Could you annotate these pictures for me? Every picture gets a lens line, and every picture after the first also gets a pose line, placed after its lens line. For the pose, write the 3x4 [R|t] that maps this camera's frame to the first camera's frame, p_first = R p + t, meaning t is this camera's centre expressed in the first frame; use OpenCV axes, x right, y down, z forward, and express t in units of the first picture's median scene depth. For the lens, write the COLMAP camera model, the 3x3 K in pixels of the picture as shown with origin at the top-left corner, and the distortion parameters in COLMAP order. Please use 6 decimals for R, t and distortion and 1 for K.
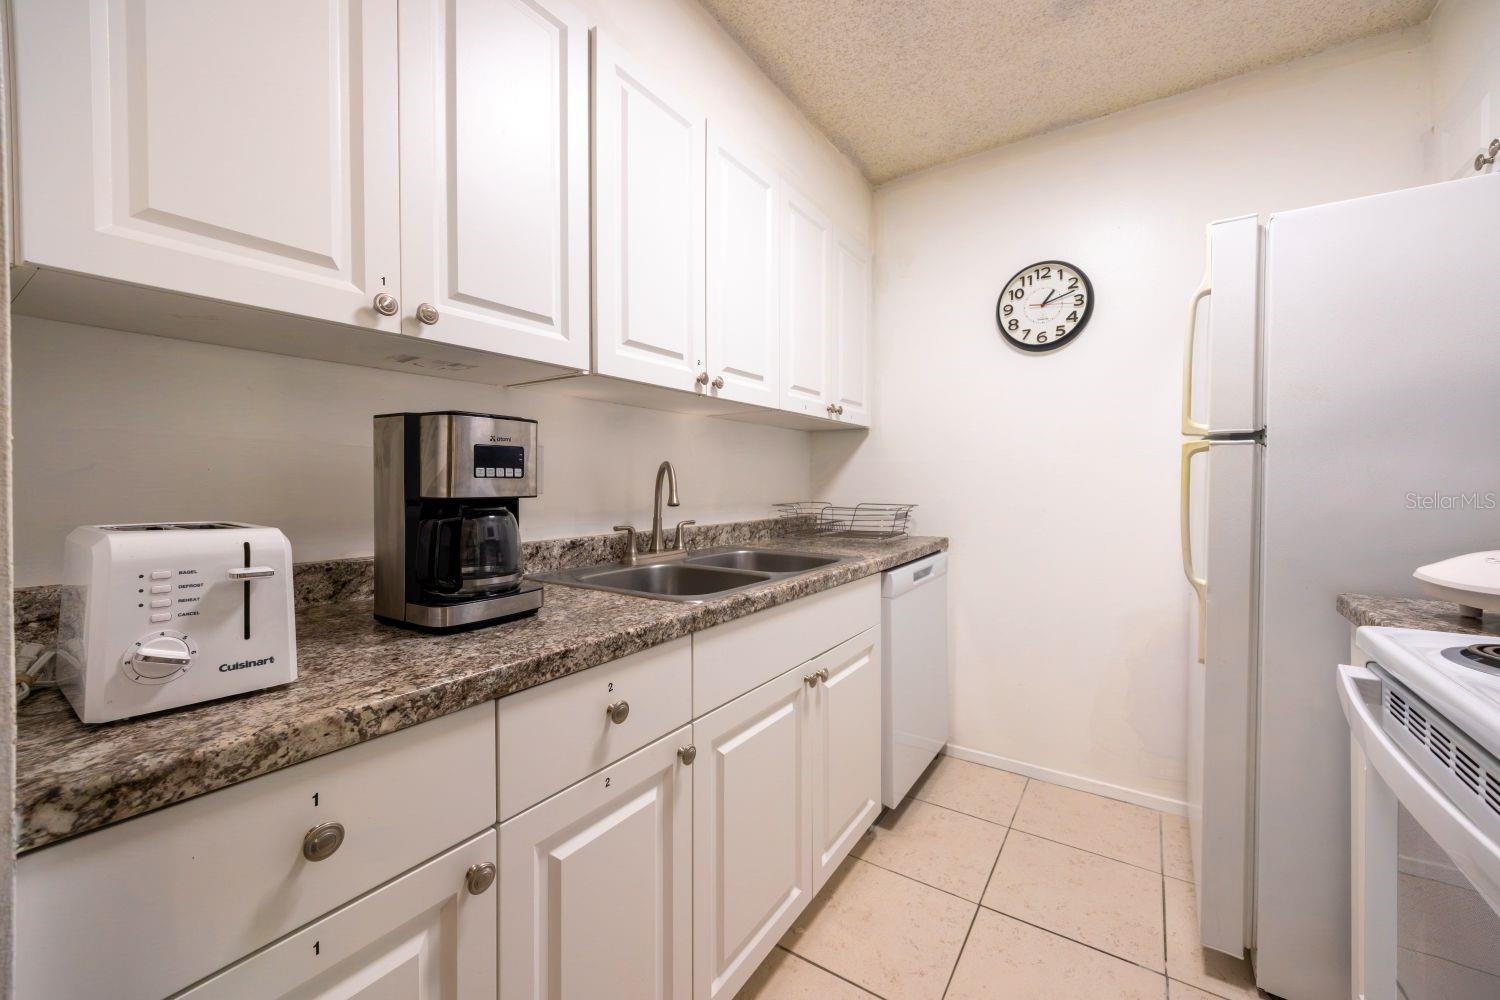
lens RADIAL K [[586.0, 0, 753.2], [0, 586.0, 484.1], [0, 0, 1]] dist [-0.001380, -0.000105]
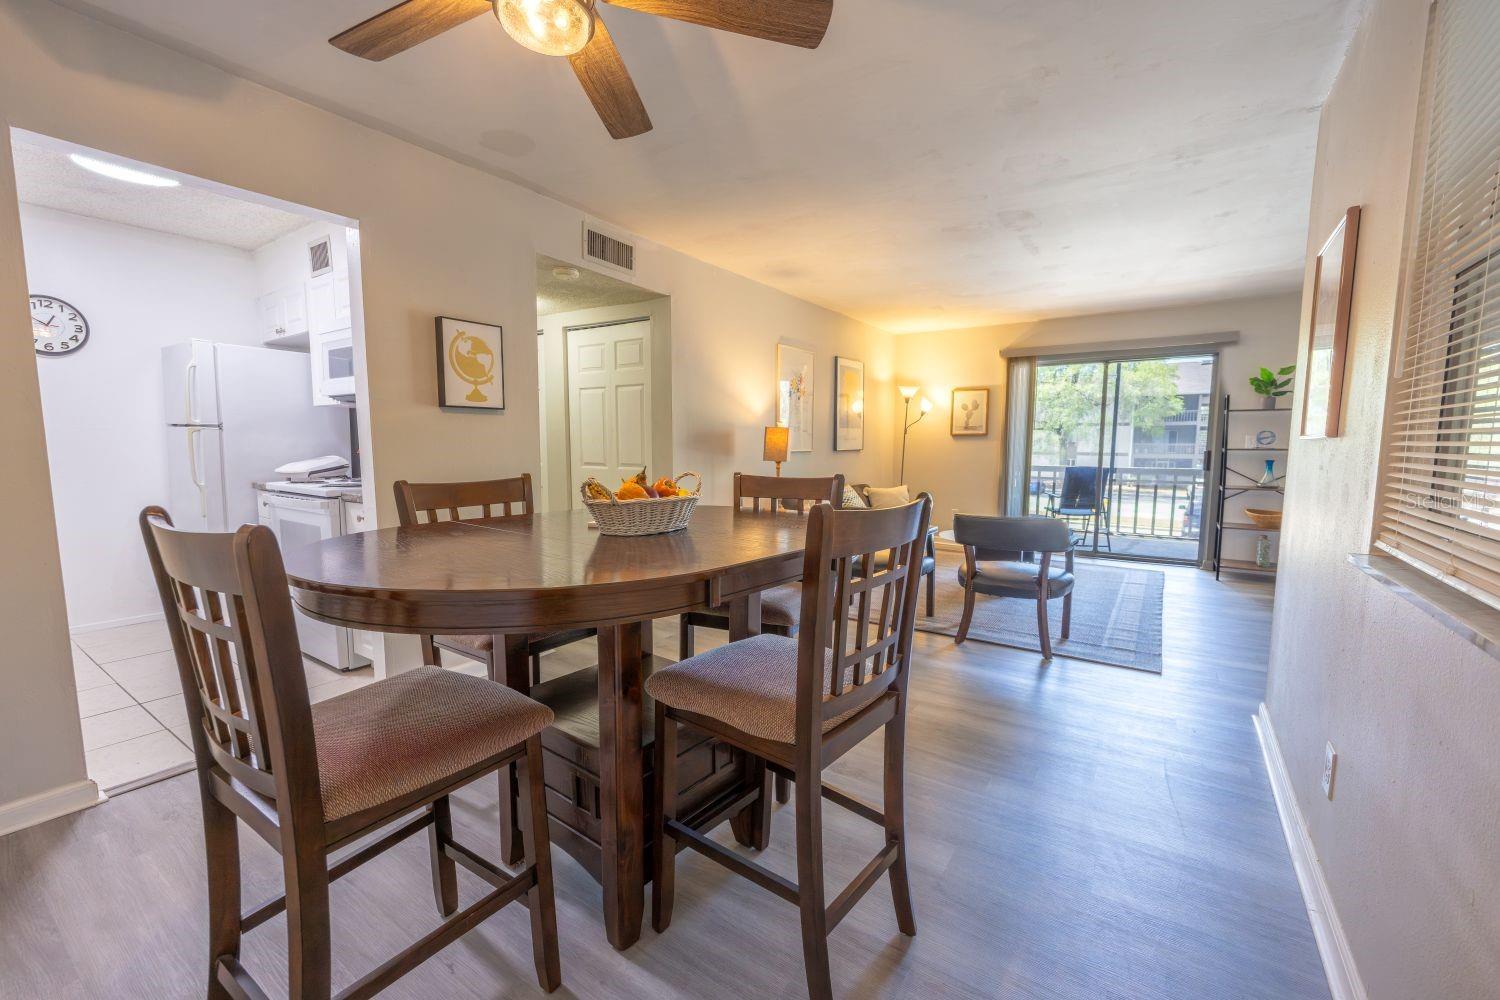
lens RADIAL K [[614.4, 0, 750.0], [0, 614.4, 500.0], [0, 0, 1]] dist [-0.000935, -0.000163]
pose [[0.018196, -0.093515, 0.995452, -1.554943], [0.003902, 0.995615, 0.093459, -0.000644], [-0.999827, 0.002184, 0.018481, -1.191409]]
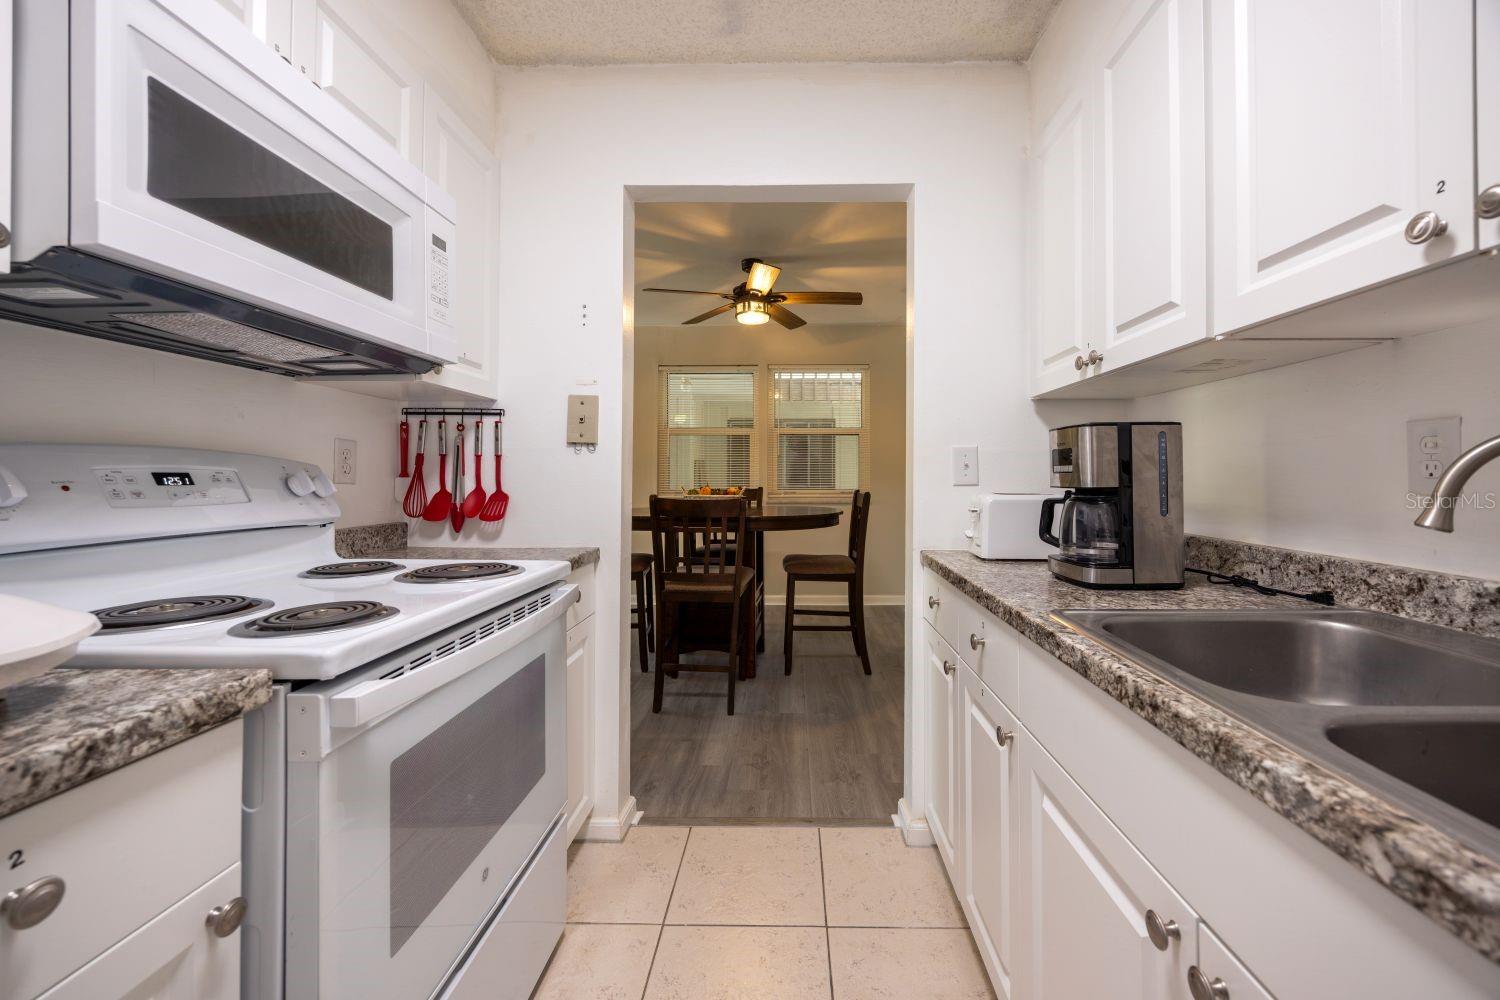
lens RADIAL K [[586.0, 0, 753.2], [0, 586.0, 484.1], [0, 0, 1]] dist [-0.001380, -0.000105]
pose [[-0.843904, 0.005411, -0.536467, 0.543029], [-0.002690, 0.999894, 0.014317, -0.000437], [0.536487, 0.013525, -0.843800, 1.113102]]
